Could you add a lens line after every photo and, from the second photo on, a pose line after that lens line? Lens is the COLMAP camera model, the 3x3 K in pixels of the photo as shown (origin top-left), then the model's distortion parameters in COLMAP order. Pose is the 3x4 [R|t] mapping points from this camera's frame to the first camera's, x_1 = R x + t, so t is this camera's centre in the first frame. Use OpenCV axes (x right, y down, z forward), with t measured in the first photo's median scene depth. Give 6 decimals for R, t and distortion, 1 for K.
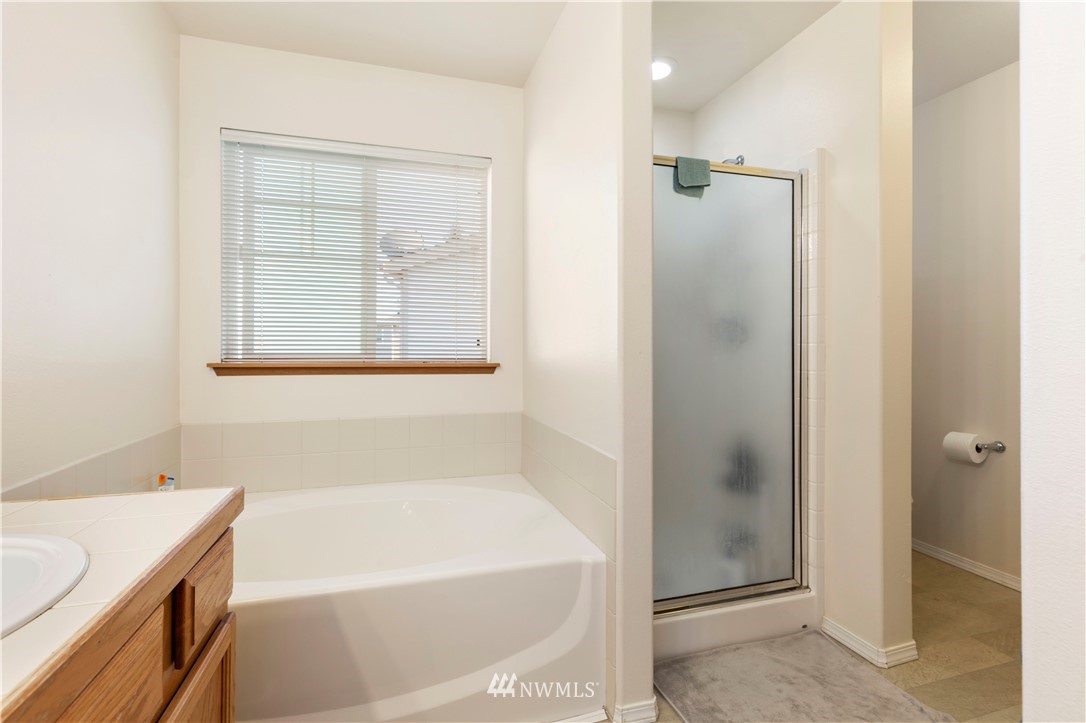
lens RADIAL K [[494.6, 0, 536.5], [0, 494.6, 348.6], [0, 0, 1]] dist [0.005303, 0.000680]
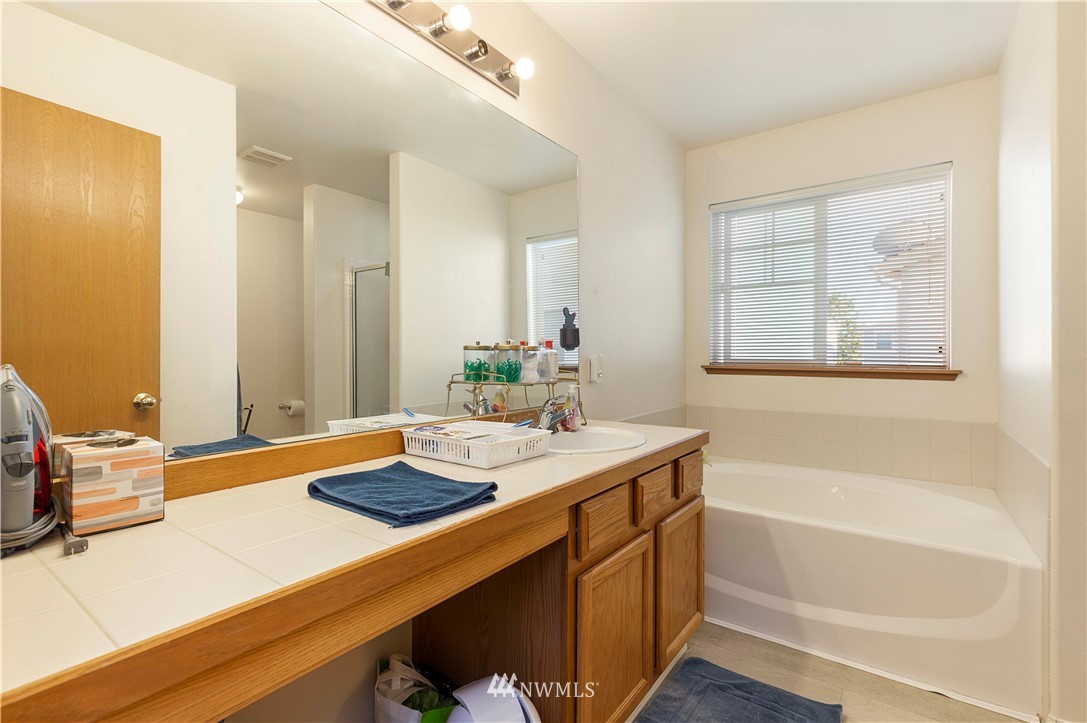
lens RADIAL K [[495.1, 0, 545.3], [0, 495.1, 357.0], [0, 0, 1]] dist [0.005303, 0.000680]
pose [[0.605783, 0.000982, -0.795629, 0.230503], [0.001630, 0.999996, 0.002475, -0.000313], [0.795628, -0.002796, 0.605779, -0.273241]]
